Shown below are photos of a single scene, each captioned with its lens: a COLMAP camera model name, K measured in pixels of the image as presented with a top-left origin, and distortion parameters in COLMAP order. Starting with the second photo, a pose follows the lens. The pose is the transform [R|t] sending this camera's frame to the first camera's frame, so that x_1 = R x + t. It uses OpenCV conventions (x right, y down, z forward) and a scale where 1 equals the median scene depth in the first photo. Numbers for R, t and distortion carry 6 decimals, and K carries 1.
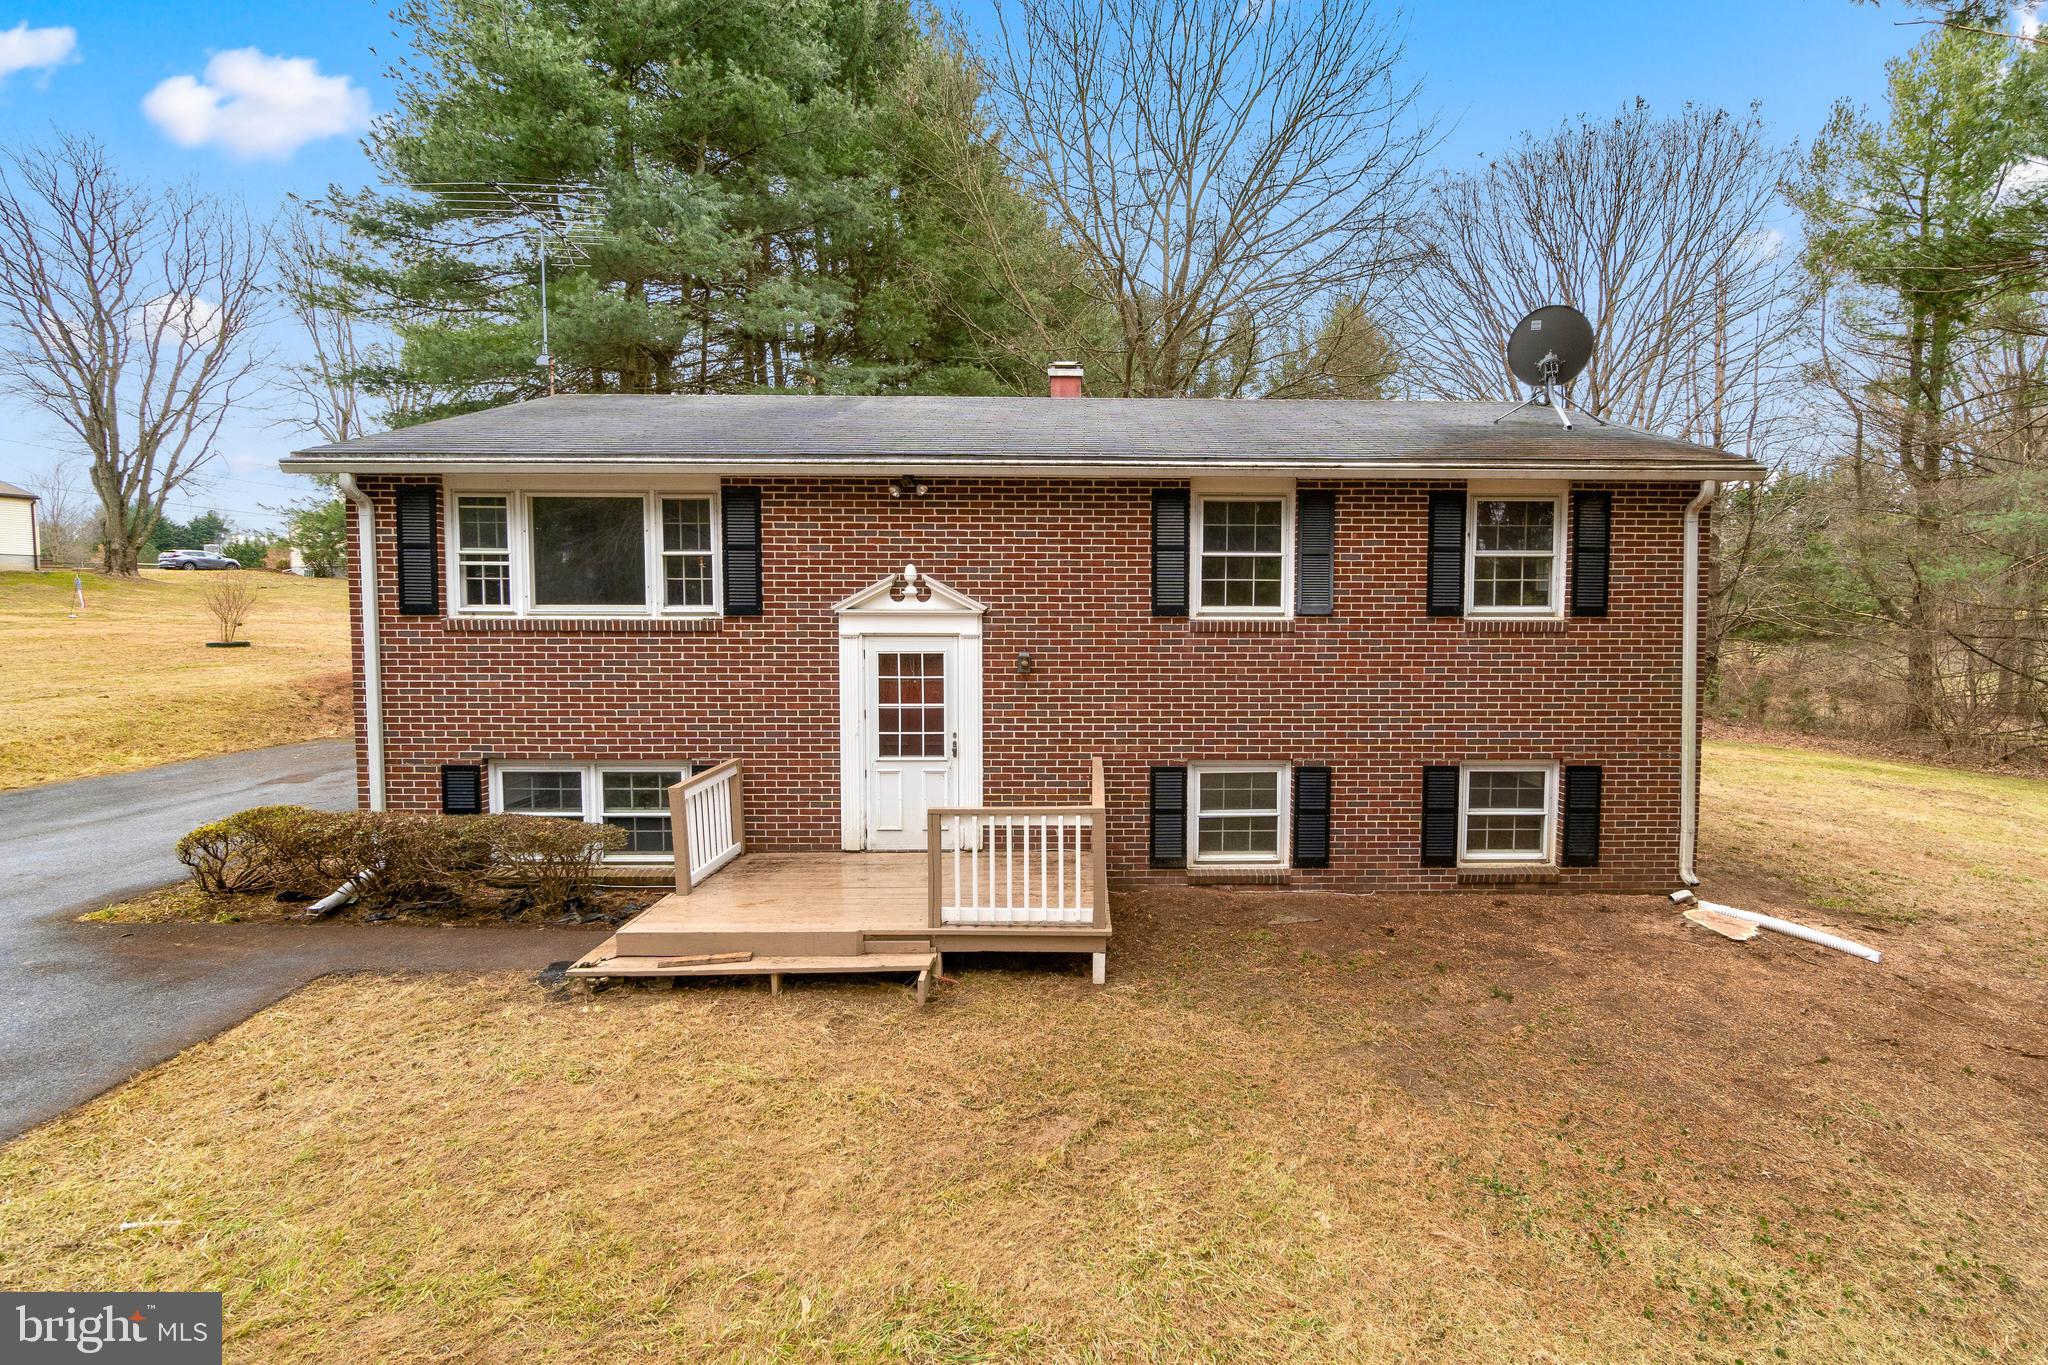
lens RADIAL K [[899.7, 0, 1027.0], [0, 899.7, 686.3], [0, 0, 1]] dist [-0.004869, -0.000523]
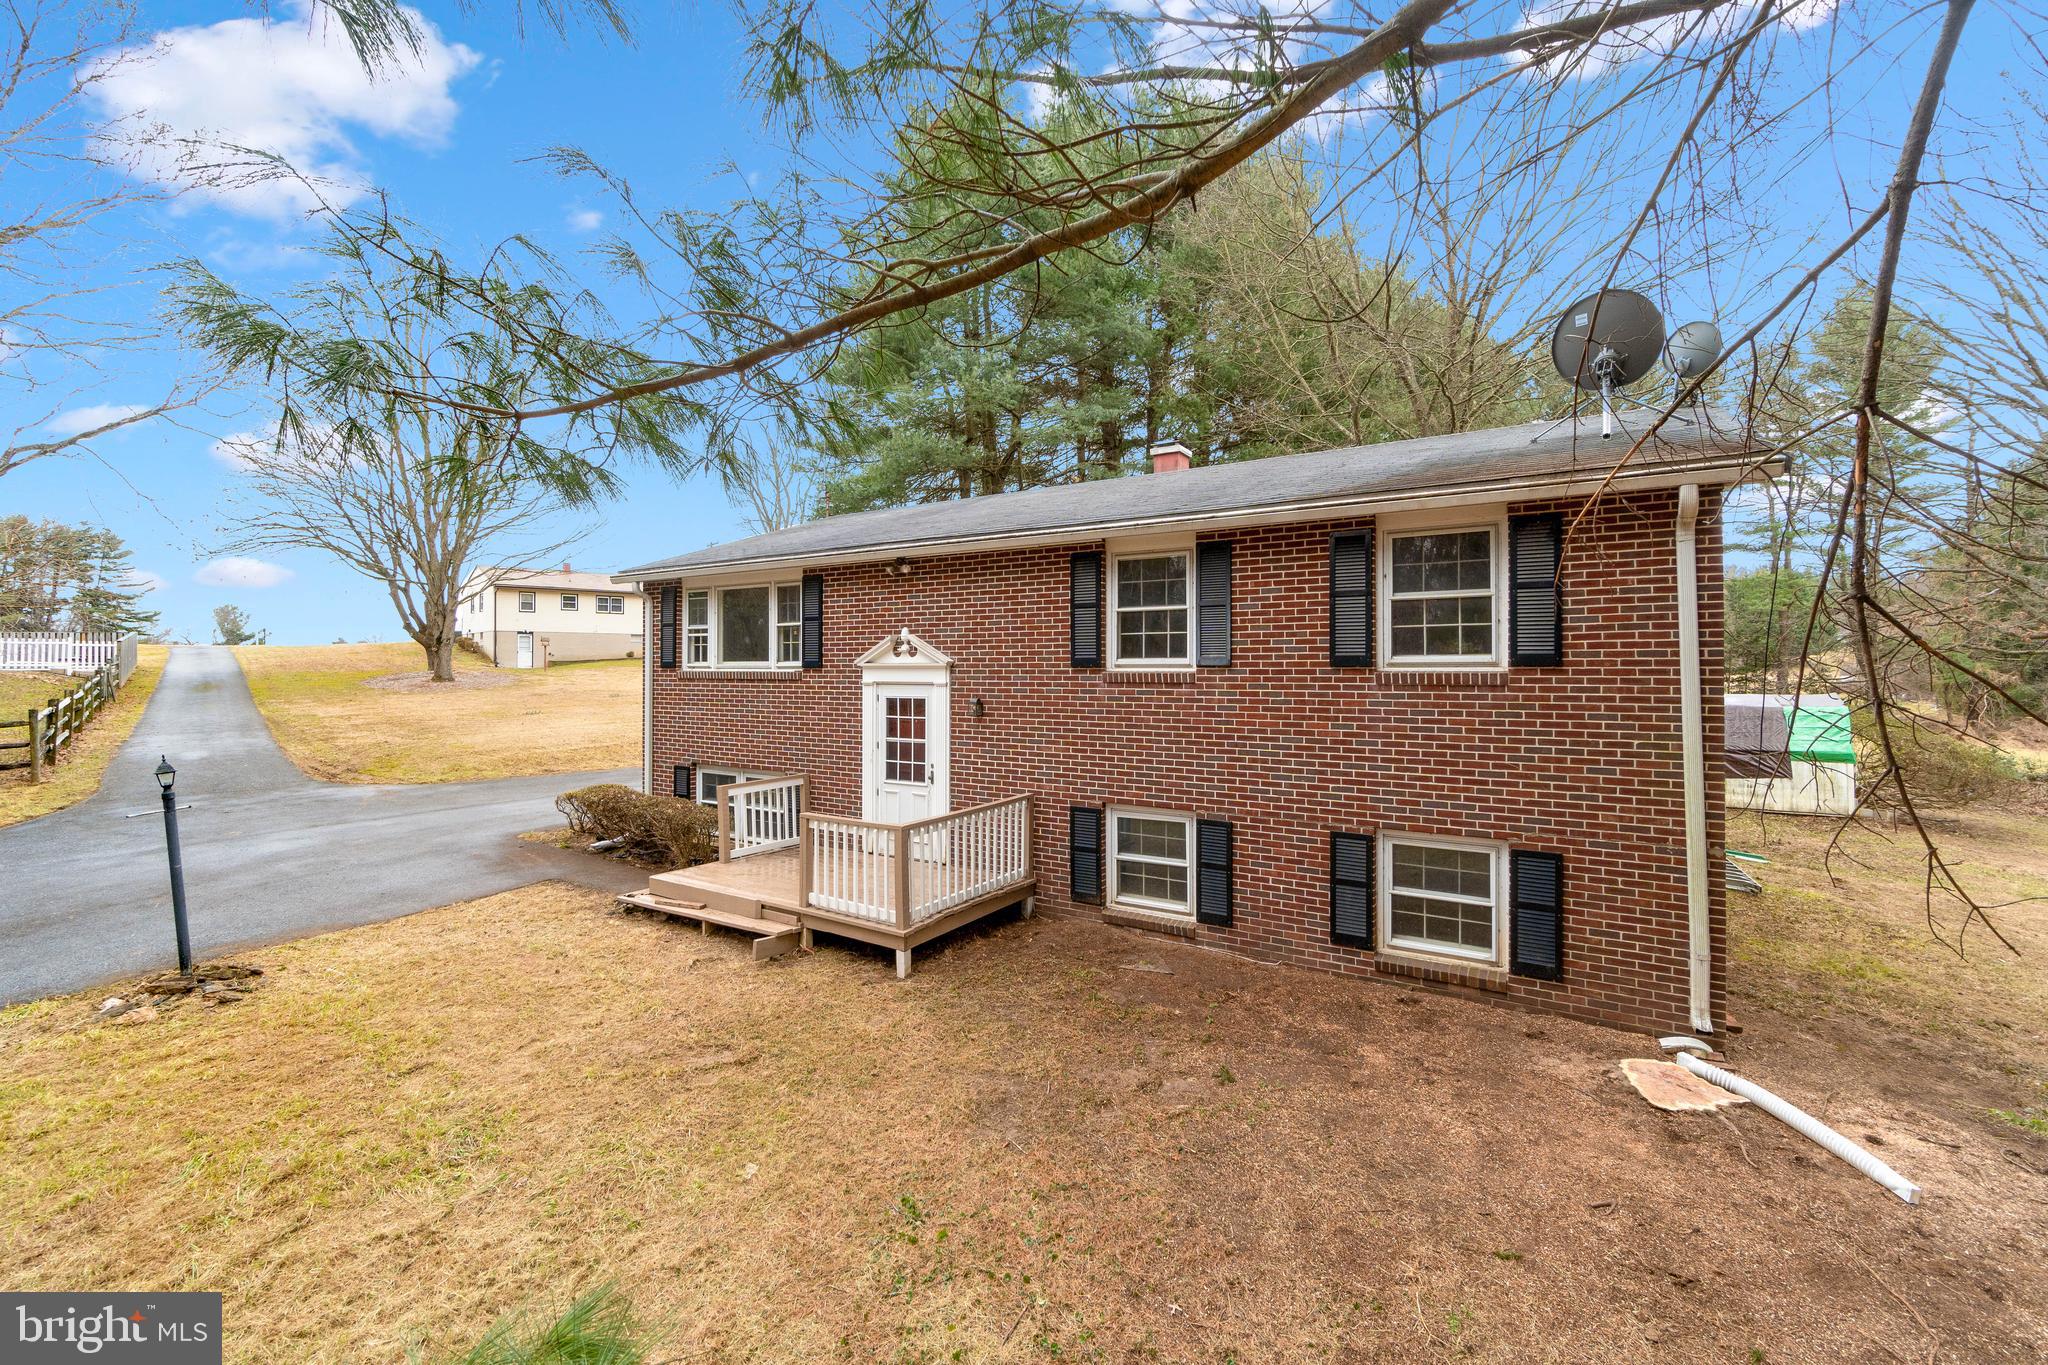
lens RADIAL K [[899.7, 0, 1064.4], [0, 899.7, 669.2], [0, 0, 1]] dist [-0.004869, -0.000523]
pose [[0.824035, -0.001847, -0.566536, 0.744748], [-0.035234, 0.997892, -0.054503, -0.016060], [0.565442, 0.064873, 0.822233, 0.090249]]
